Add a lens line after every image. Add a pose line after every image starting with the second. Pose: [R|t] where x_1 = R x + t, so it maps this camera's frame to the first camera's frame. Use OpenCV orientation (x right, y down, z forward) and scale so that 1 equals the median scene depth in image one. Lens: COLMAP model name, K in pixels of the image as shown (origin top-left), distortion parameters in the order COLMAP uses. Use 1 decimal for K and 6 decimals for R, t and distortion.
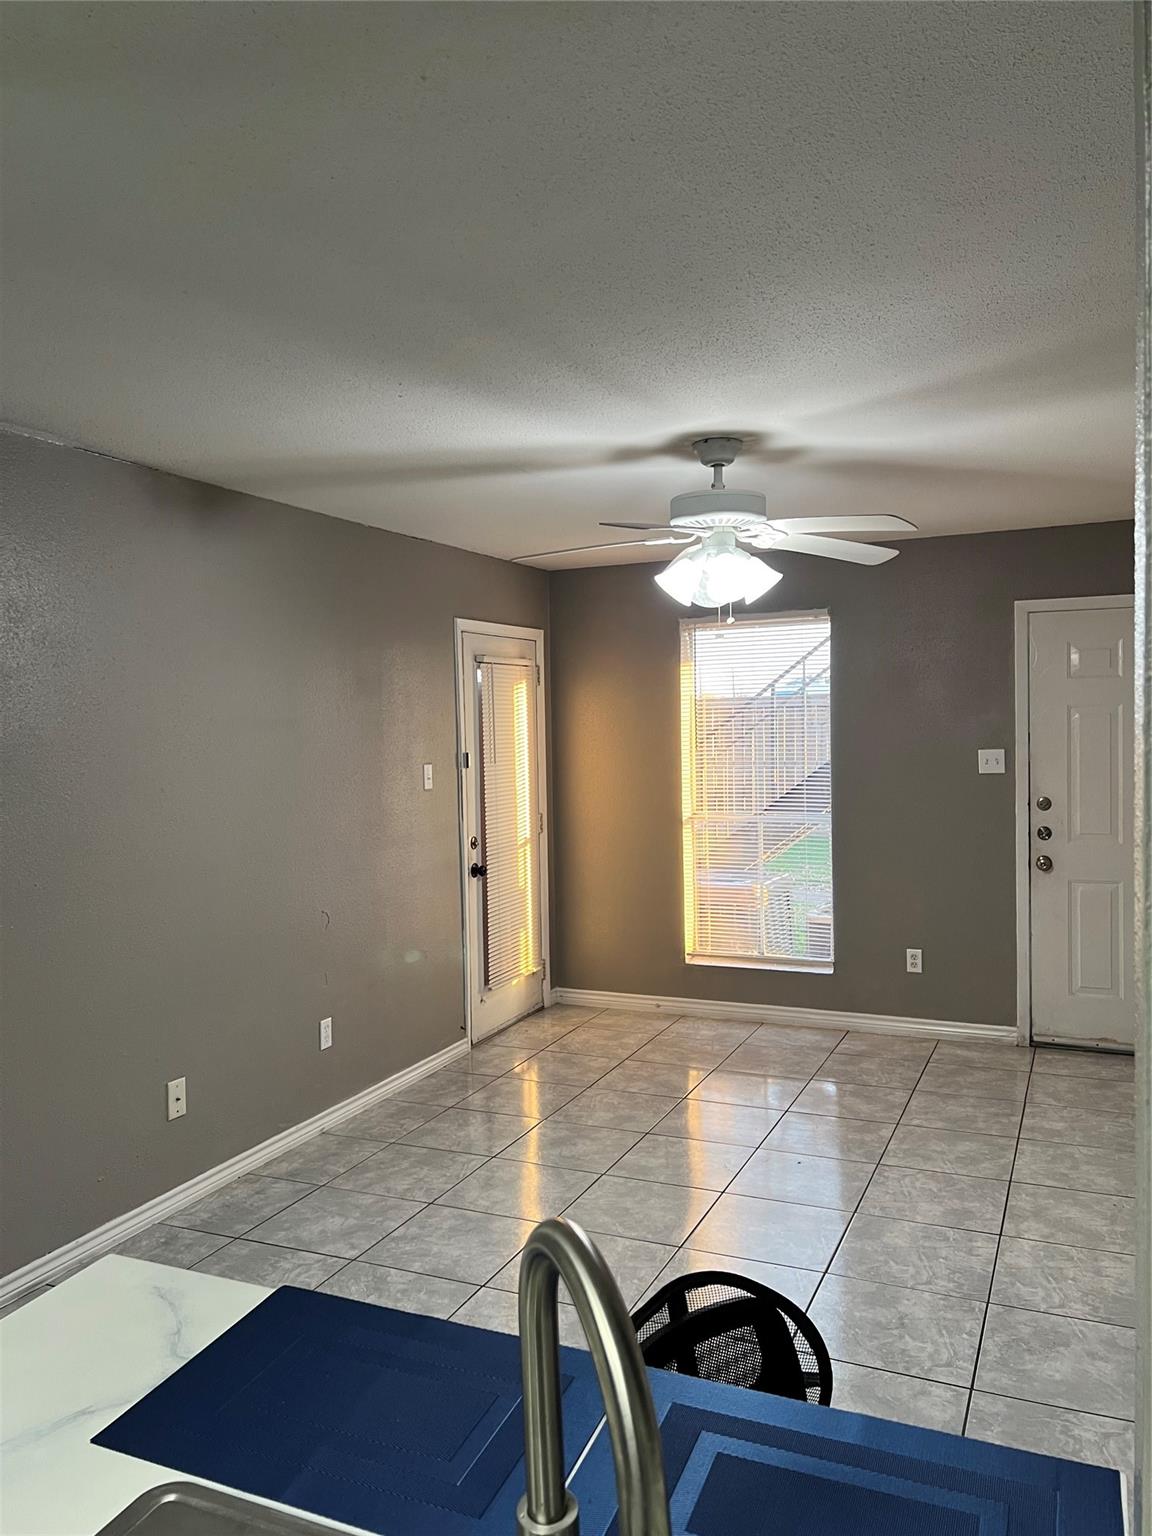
lens RADIAL K [[1154.8, 0, 577.4], [0, 1154.8, 760.5], [0, 0, 1]] dist [0.047207, -0.051063]
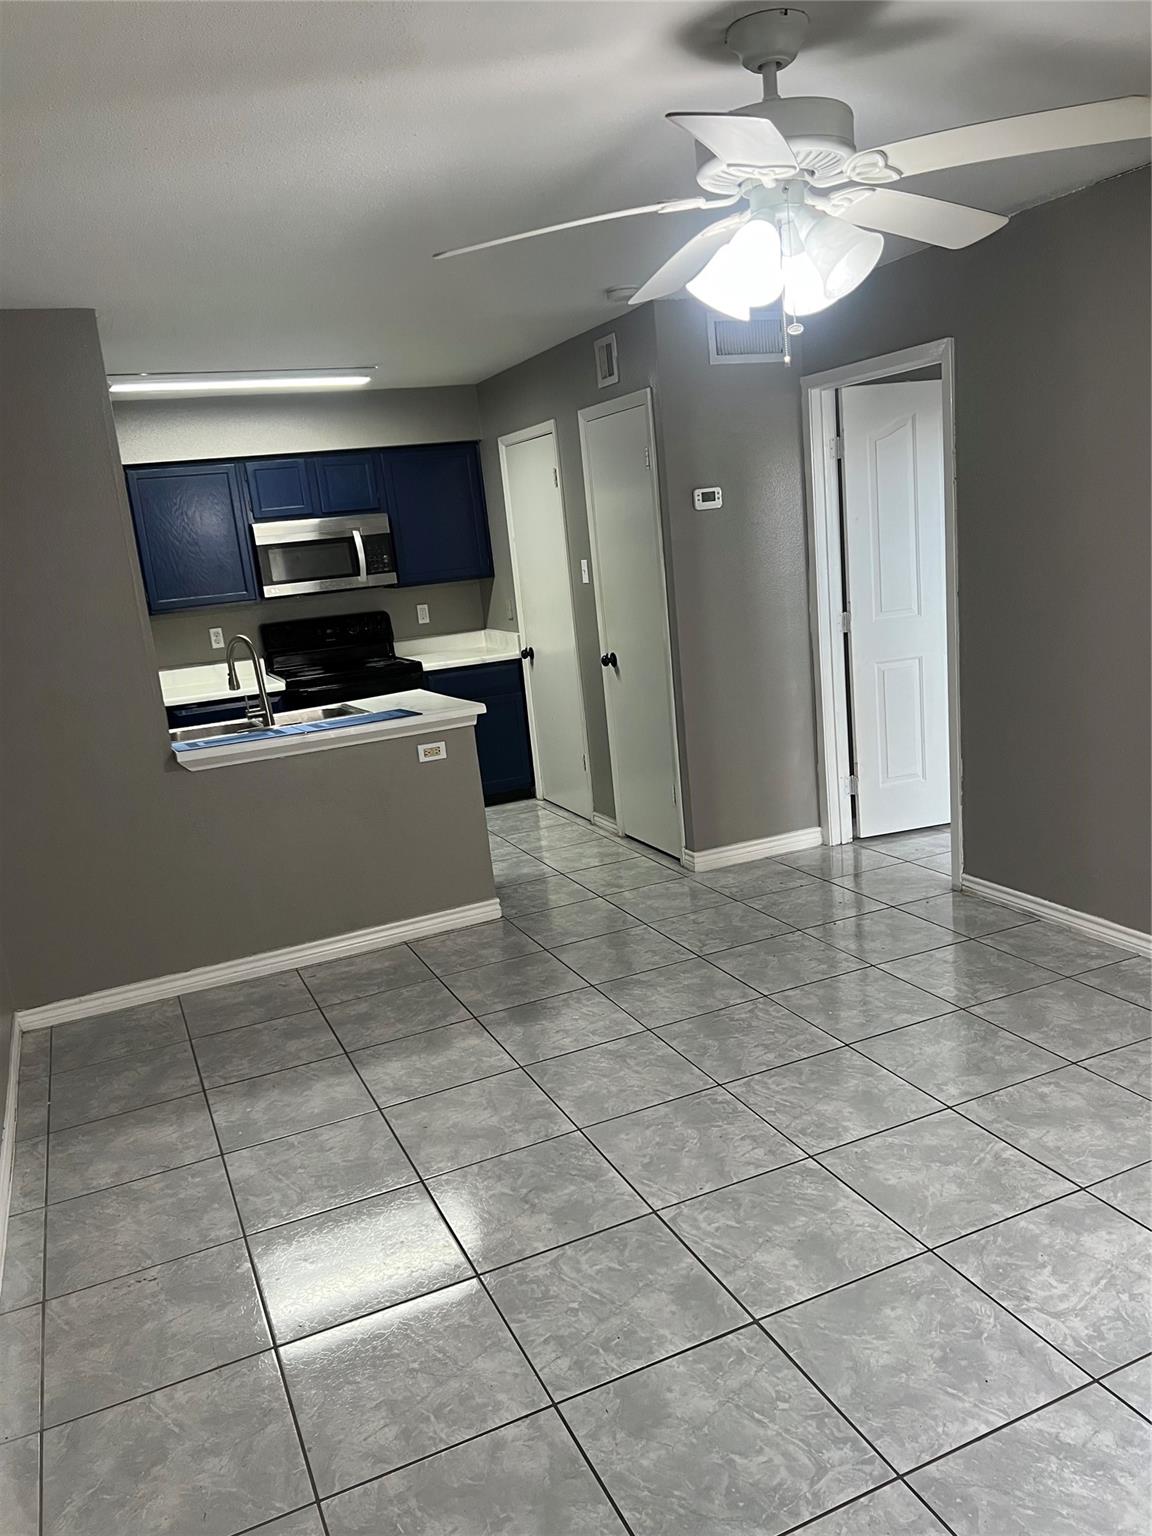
lens RADIAL K [[1154.8, 0, 587.6], [0, 1154.8, 762.1], [0, 0, 1]] dist [0.047207, -0.051063]
pose [[-0.657438, 0.232191, -0.716842, 0.500588], [0.082263, 0.967770, 0.238022, -0.042197], [0.749005, 0.097515, -0.655349, 0.972822]]
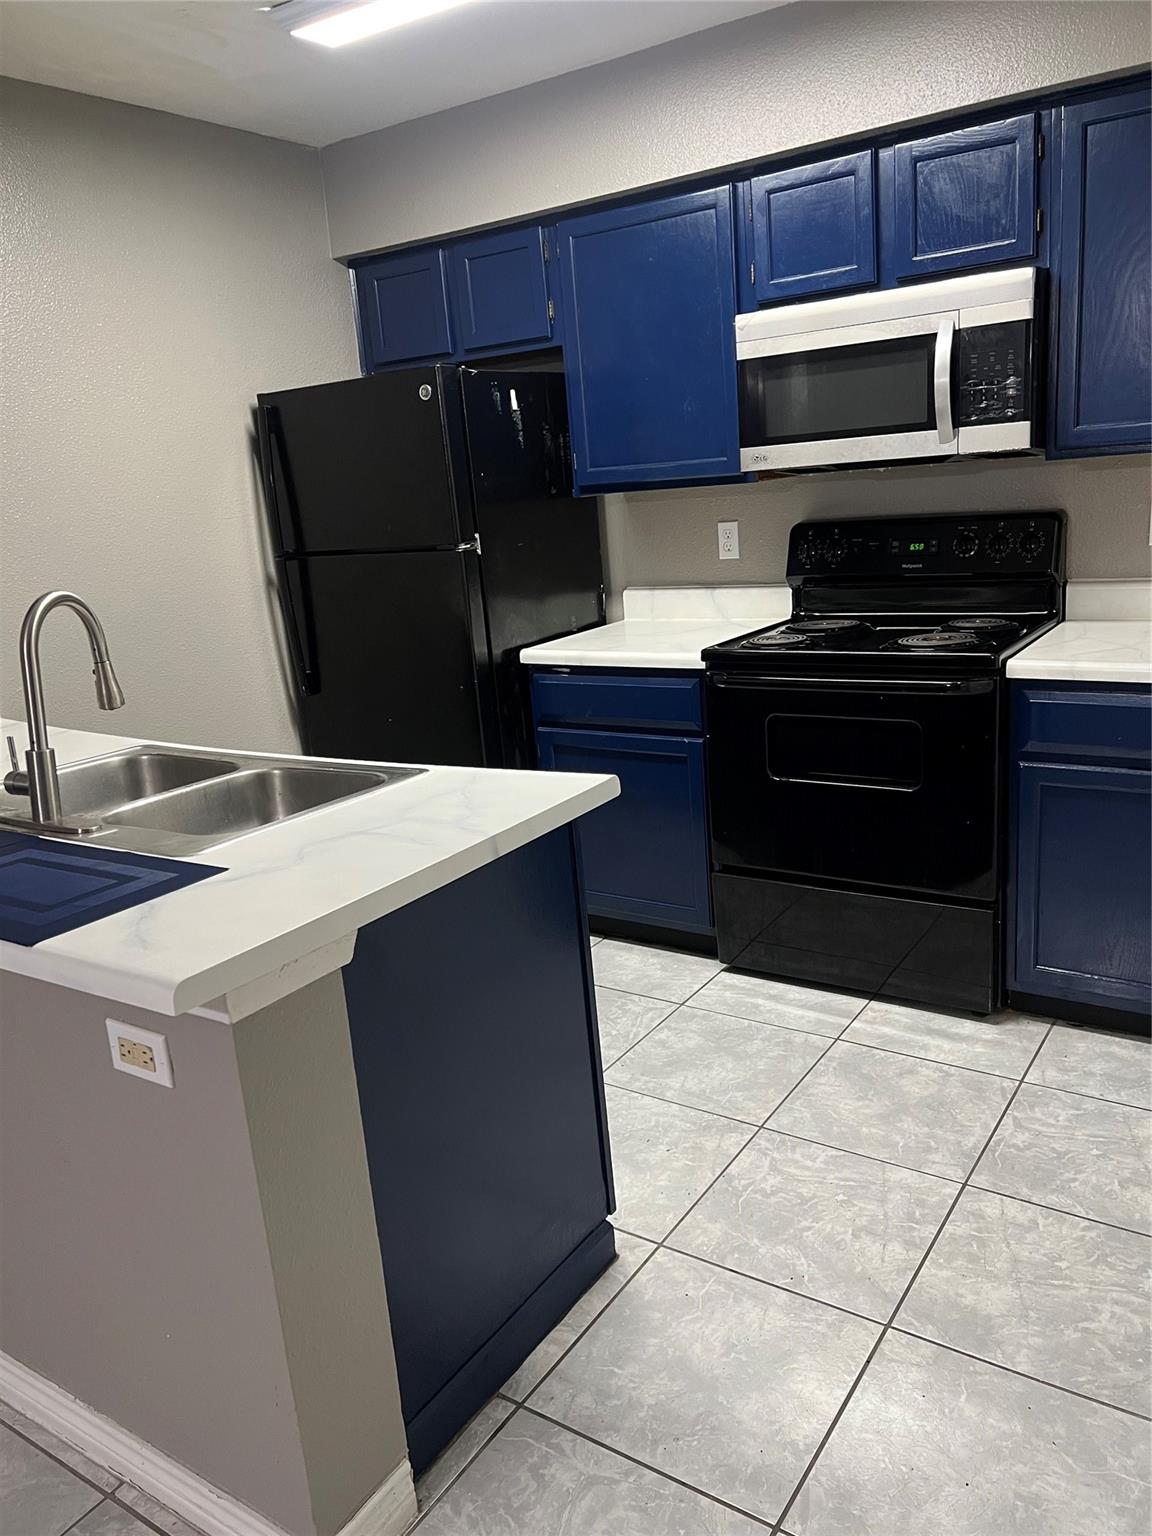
lens RADIAL K [[1154.8, 0, 581.2], [0, 1154.8, 776.5], [0, 0, 1]] dist [0.047207, -0.051063]
pose [[-0.981632, 0.053390, 0.183164, -0.248366], [0.105851, 0.951141, 0.290045, 0.023429], [-0.158730, 0.304106, -0.939321, 0.501985]]
